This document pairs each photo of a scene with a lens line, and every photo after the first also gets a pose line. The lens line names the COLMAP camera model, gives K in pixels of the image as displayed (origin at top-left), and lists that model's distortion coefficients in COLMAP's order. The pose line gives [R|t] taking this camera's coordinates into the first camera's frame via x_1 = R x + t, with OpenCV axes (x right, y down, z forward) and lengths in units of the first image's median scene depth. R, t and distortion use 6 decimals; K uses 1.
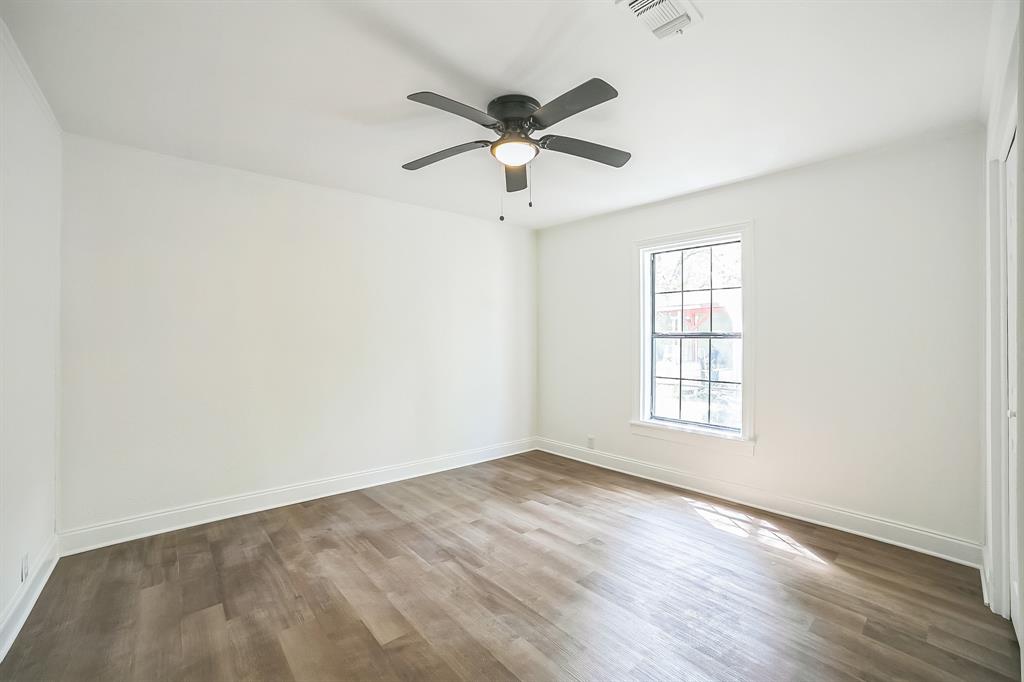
lens RADIAL K [[422.1, 0, 512.0], [0, 422.1, 341.0], [0, 0, 1]] dist [-0.106641, 0.035322]
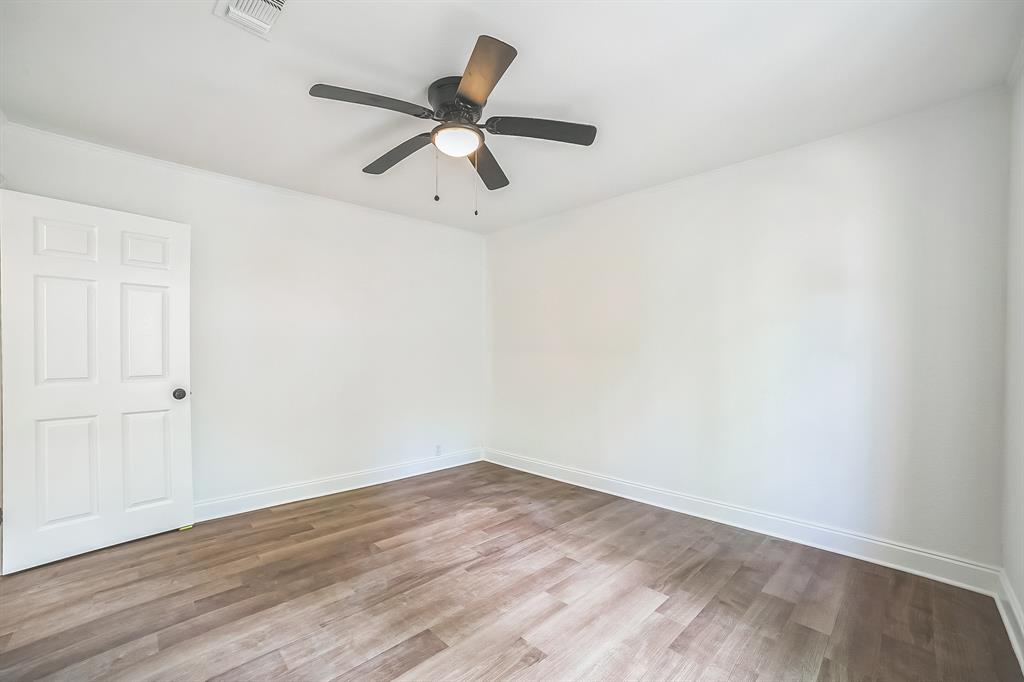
lens RADIAL K [[422.1, 0, 512.0], [0, 422.1, 341.0], [0, 0, 1]] dist [-0.106641, 0.035322]
pose [[0.058974, -0.018416, -0.998090, 0.787439], [-0.000529, 0.999829, -0.018479, 0.004880], [0.998259, 0.001618, 0.058954, 0.873932]]
